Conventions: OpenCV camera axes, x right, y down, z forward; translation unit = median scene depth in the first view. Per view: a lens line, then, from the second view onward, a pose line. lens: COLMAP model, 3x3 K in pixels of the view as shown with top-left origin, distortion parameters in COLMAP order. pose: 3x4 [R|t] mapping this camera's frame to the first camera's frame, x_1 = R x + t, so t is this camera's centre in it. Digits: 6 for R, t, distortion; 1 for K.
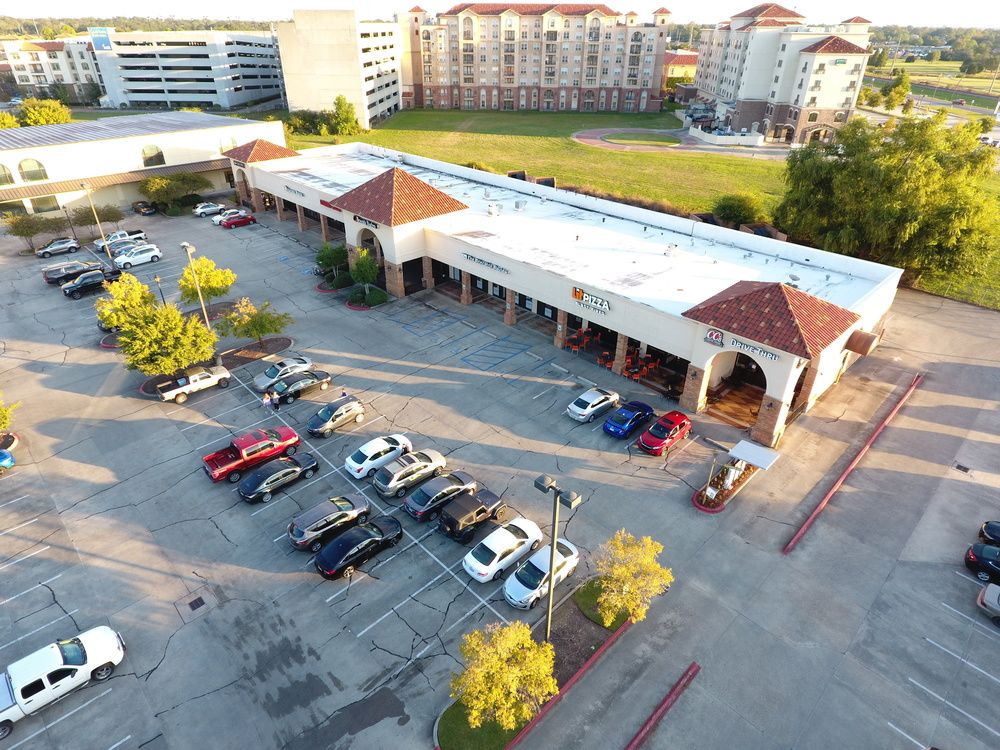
lens RADIAL K [[585.5, 0, 494.3], [0, 585.5, 376.2], [0, 0, 1]] dist [-0.003674, 0.000696]
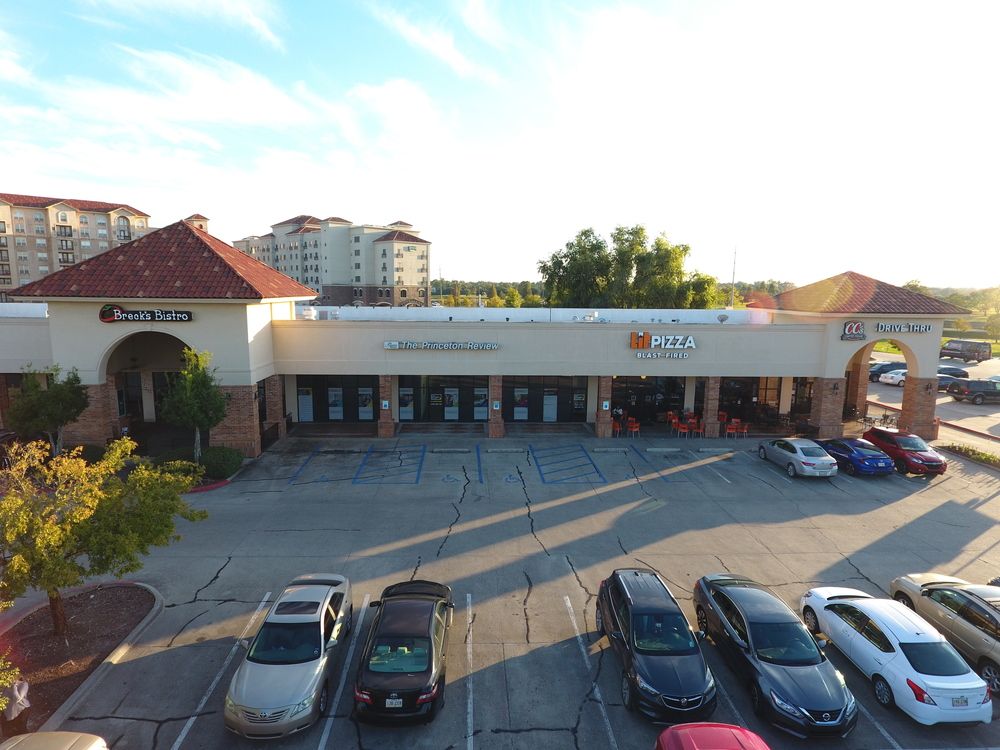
lens RADIAL K [[585.5, 0, 494.3], [0, 585.5, 376.2], [0, 0, 1]] dist [-0.003674, 0.000696]
pose [[0.663097, -0.109848, 0.740430, -0.312947], [0.380557, 0.901269, -0.207101, -0.016166], [-0.644577, 0.419104, 0.639432, 0.445668]]
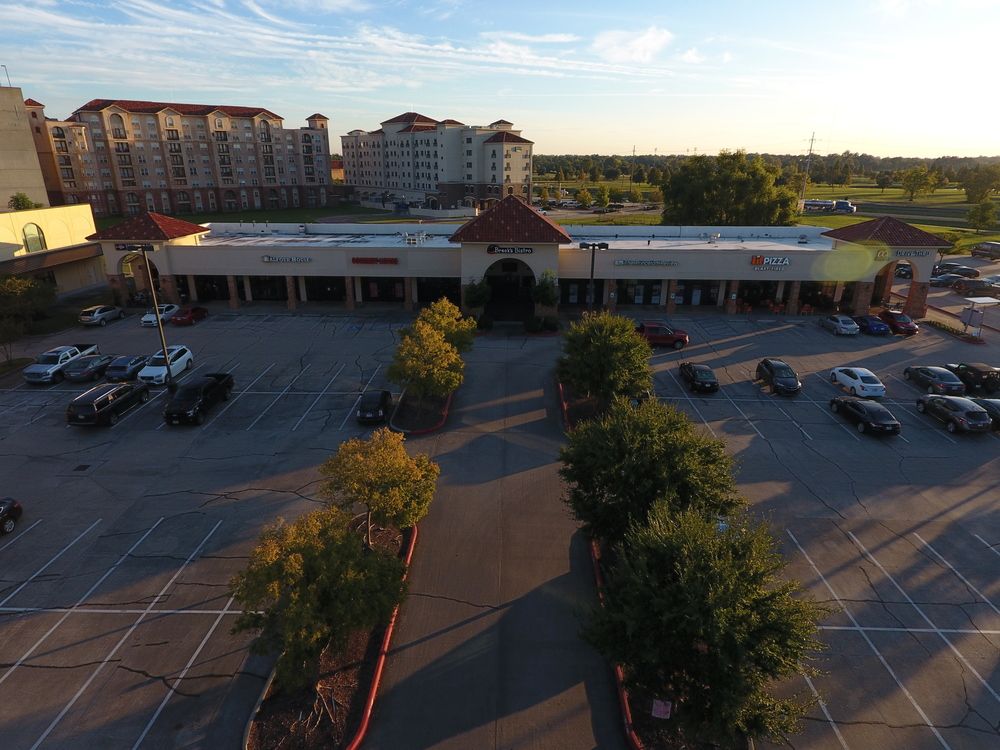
lens RADIAL K [[585.5, 0, 494.3], [0, 585.5, 376.2], [0, 0, 1]] dist [-0.003674, 0.000696]
pose [[0.718301, -0.244931, 0.651193, -0.724240], [0.360618, 0.931507, -0.047417, -0.034883], [-0.594977, 0.268892, 0.757430, 0.298455]]
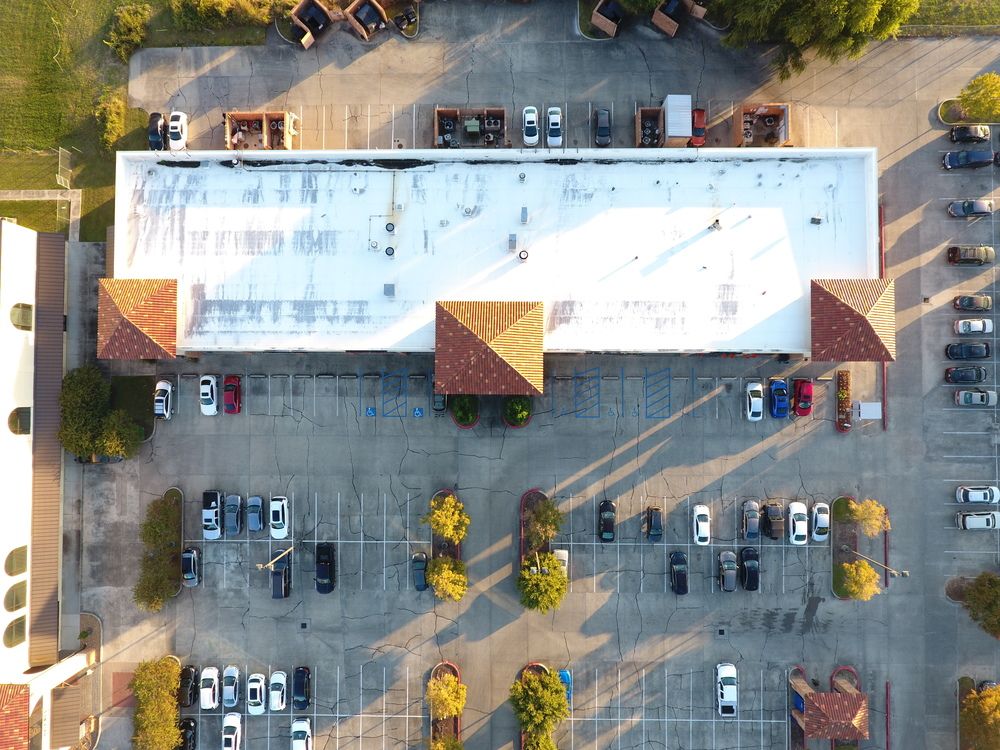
lens RADIAL K [[585.5, 0, 494.3], [0, 585.5, 376.2], [0, 0, 1]] dist [-0.003674, 0.000696]
pose [[0.697204, -0.716848, -0.006029, -0.157166], [0.395394, 0.377516, 0.837344, -0.942791], [-0.597972, -0.586183, 0.546643, 0.345168]]
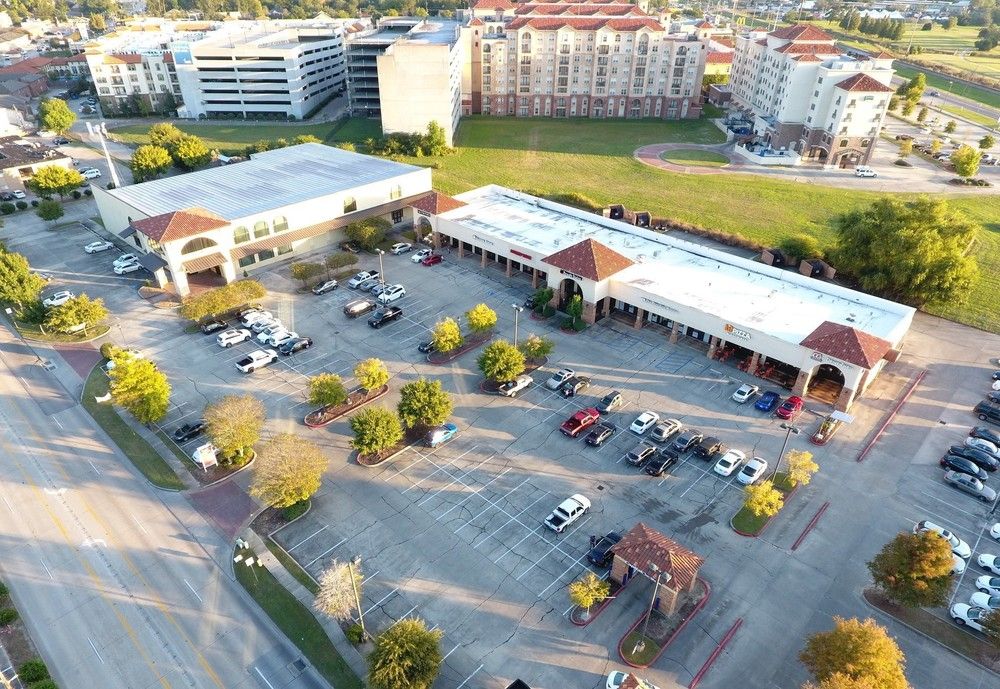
lens RADIAL K [[635.5, 0, 488.3], [0, 635.5, 407.9], [0, 0, 1]] dist [-0.001837, -0.001184]
pose [[0.999392, -0.020426, 0.028251, -0.398896], [0.018028, 0.996412, 0.082693, -0.048318], [-0.029838, -0.082133, 0.996175, -0.546894]]
